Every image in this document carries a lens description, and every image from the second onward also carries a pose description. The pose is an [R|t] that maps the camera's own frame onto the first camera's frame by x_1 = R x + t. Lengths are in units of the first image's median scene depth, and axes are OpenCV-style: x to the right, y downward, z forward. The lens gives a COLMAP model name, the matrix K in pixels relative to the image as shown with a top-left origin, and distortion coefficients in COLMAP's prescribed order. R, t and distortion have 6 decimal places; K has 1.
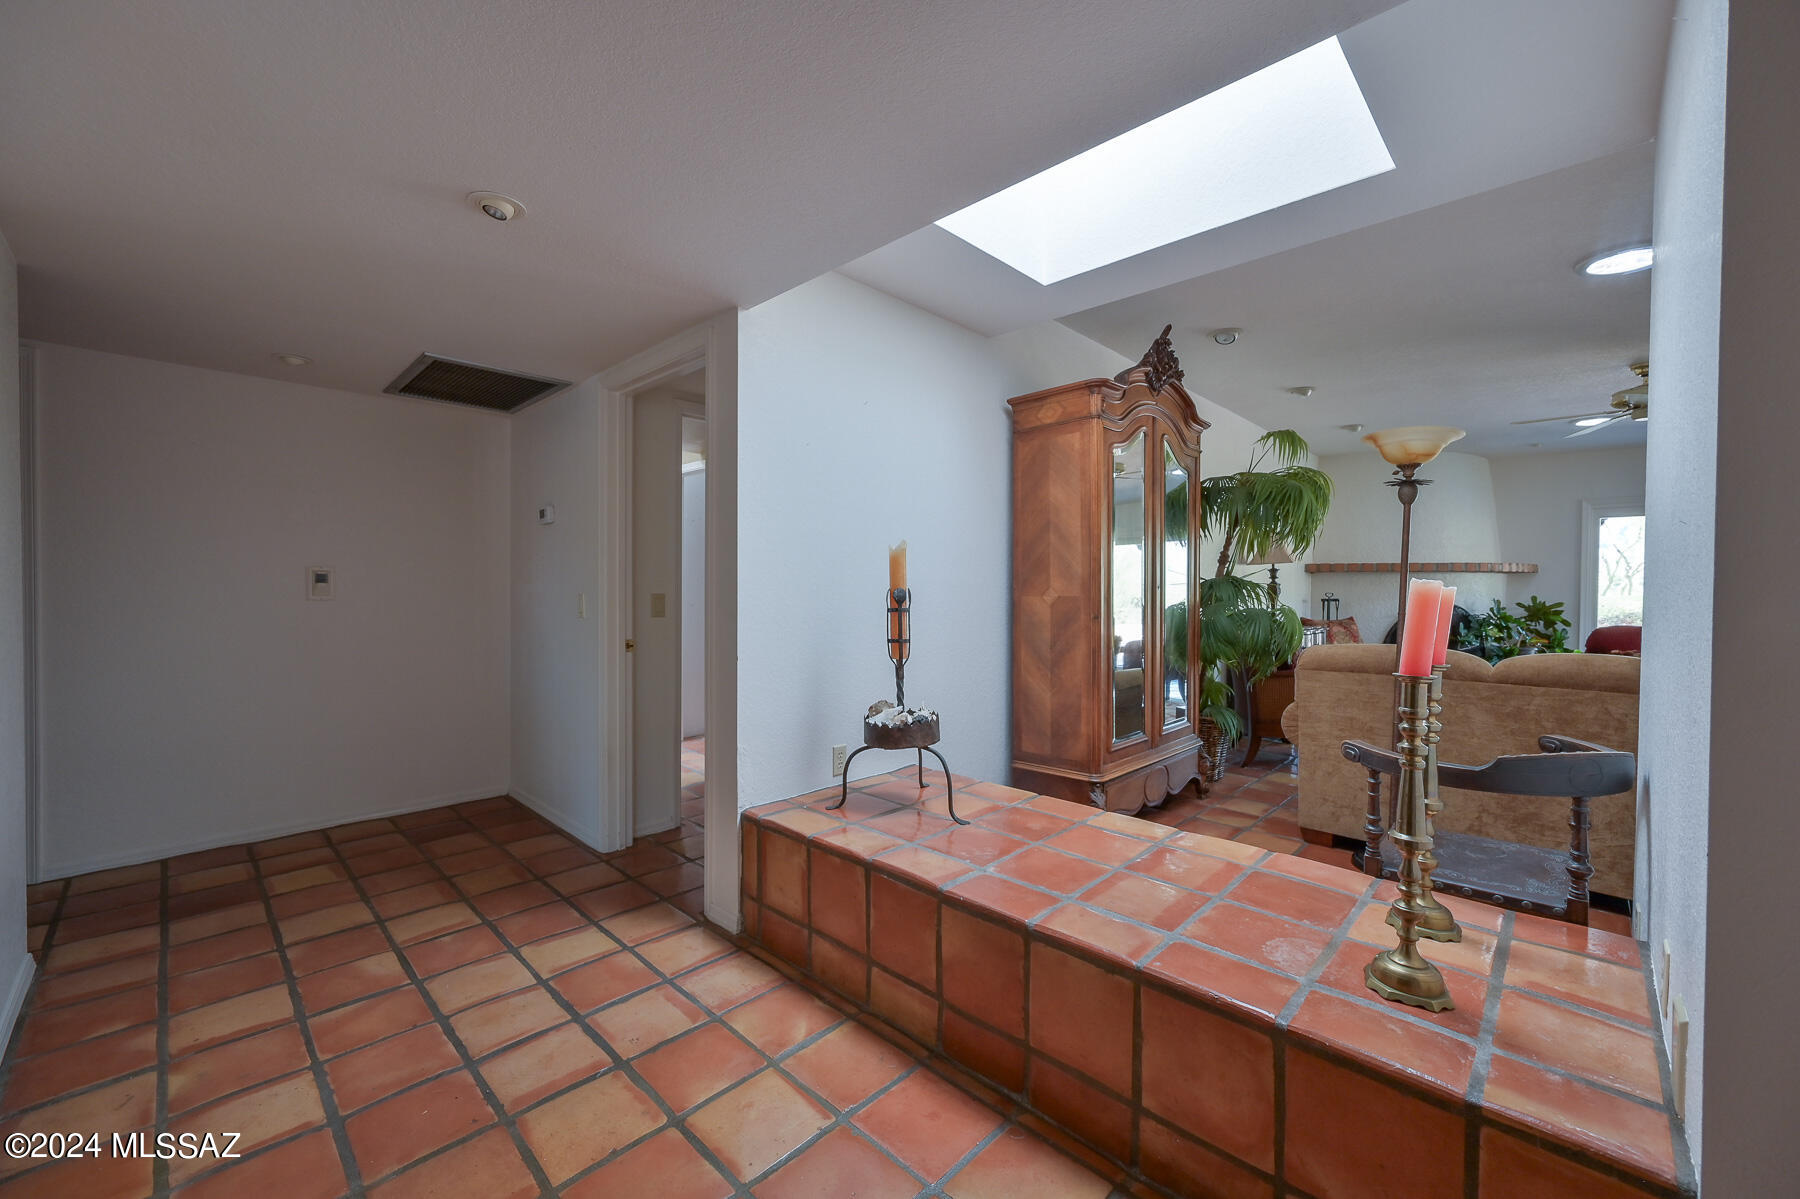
lens RADIAL K [[707.7, 0, 900.0], [0, 707.7, 599.5], [0, 0, 1]] dist [0.000309, 0.000146]
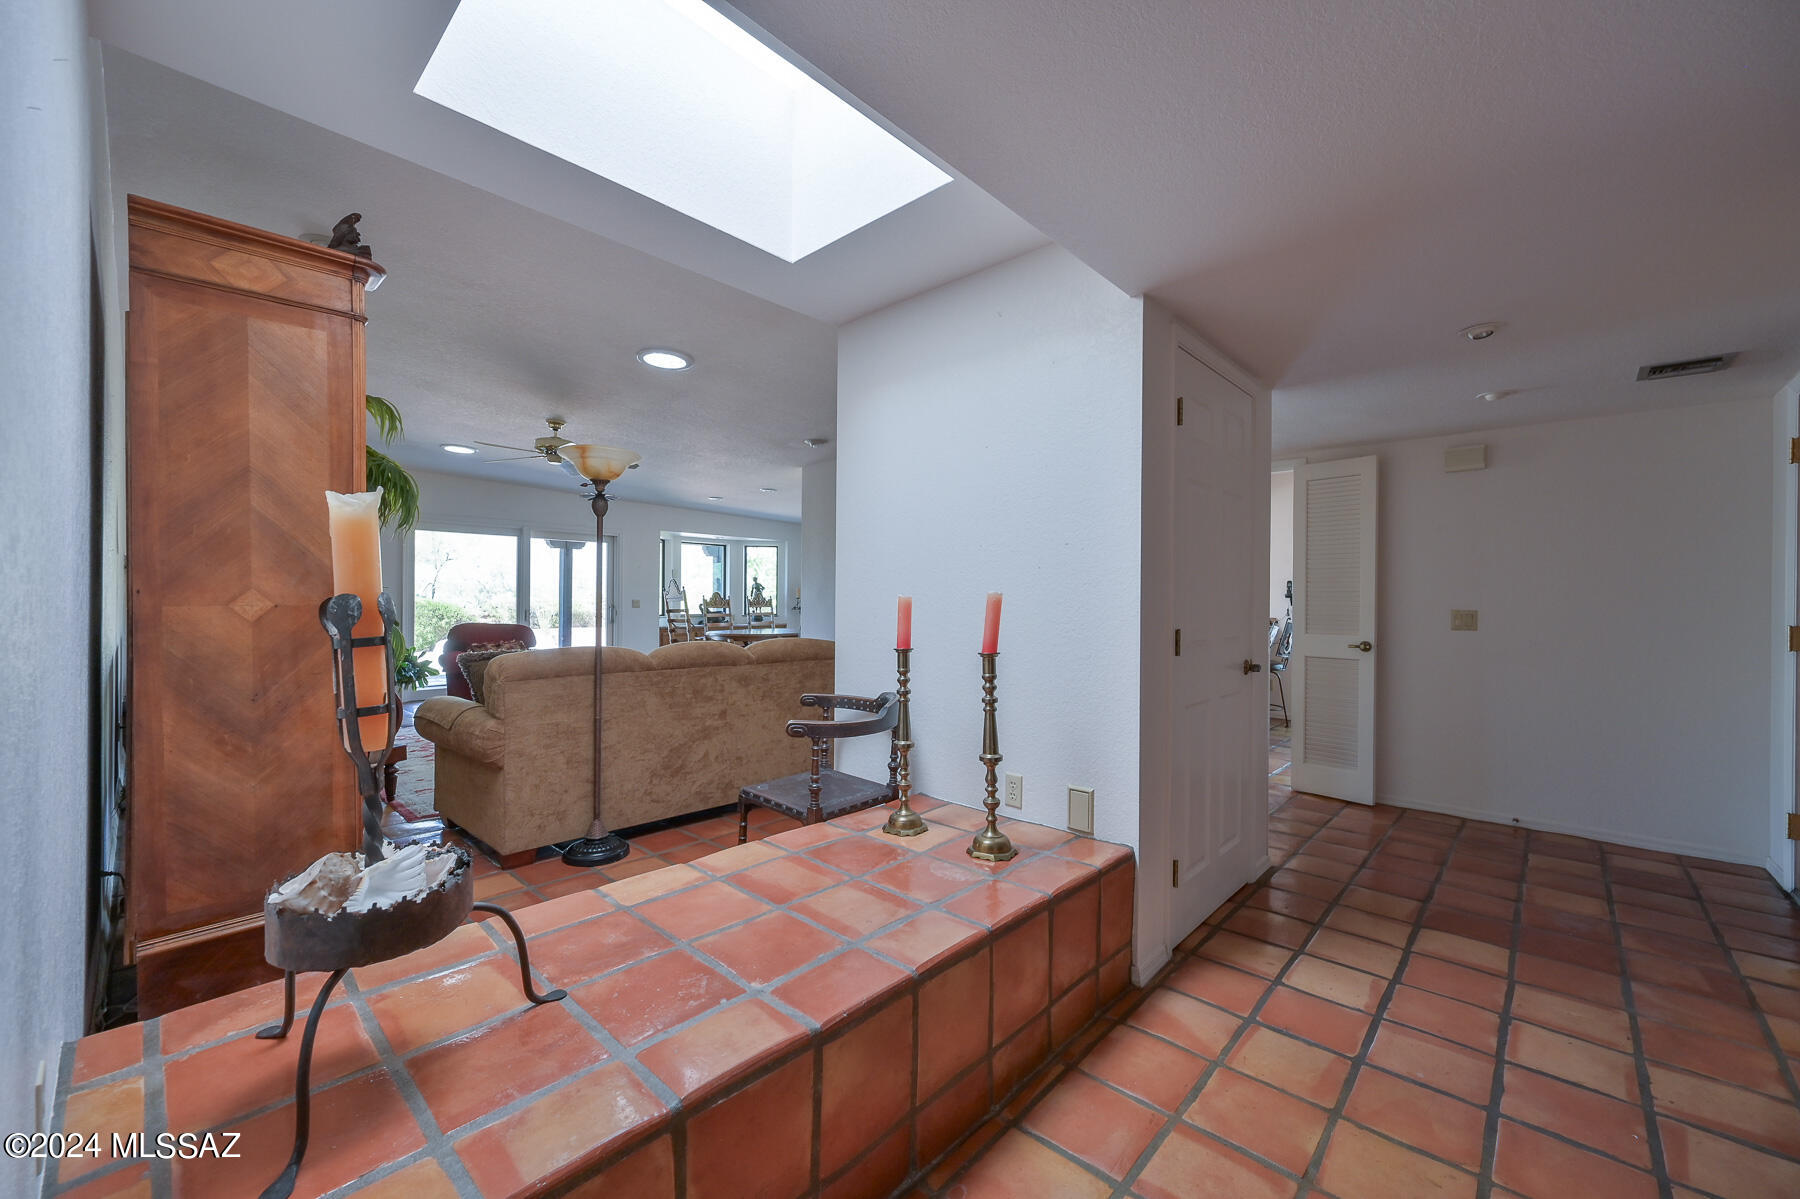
lens RADIAL K [[708.5, 0, 896.7], [0, 708.5, 602.1], [0, 0, 1]] dist [-0.001568, -0.000049]
pose [[-0.019241, -0.008915, 0.999775, -0.352903], [0.005949, 0.999942, 0.009030, -0.009179], [-0.999797, 0.006121, -0.019186, 0.518234]]
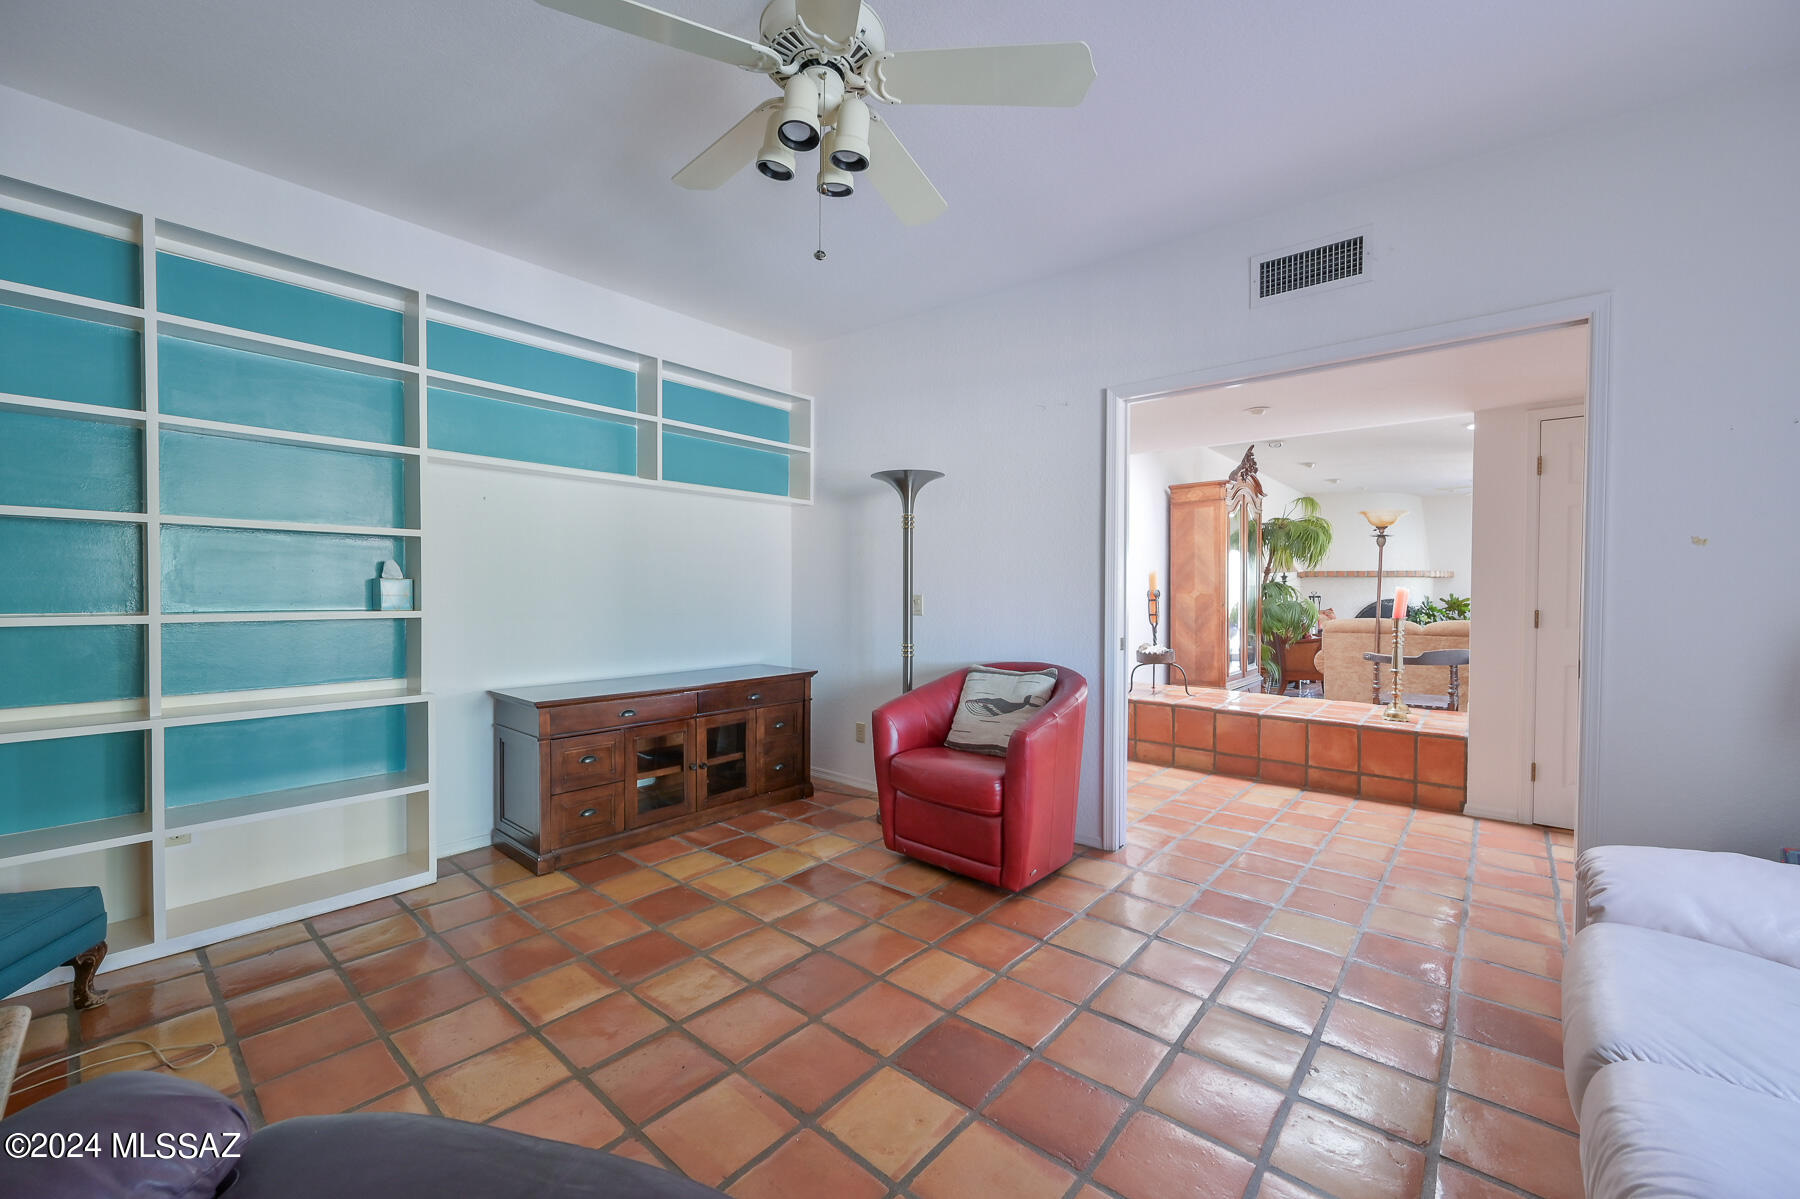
lens RADIAL K [[709.5, 0, 900.0], [0, 709.5, 599.5], [0, 0, 1]] dist [-0.000991, -0.000223]
pose [[0.998254, -0.002691, 0.059000, -0.679291], [0.002650, 0.999996, 0.000768, 0.006869], [-0.059002, -0.000610, 0.998258, -0.821787]]
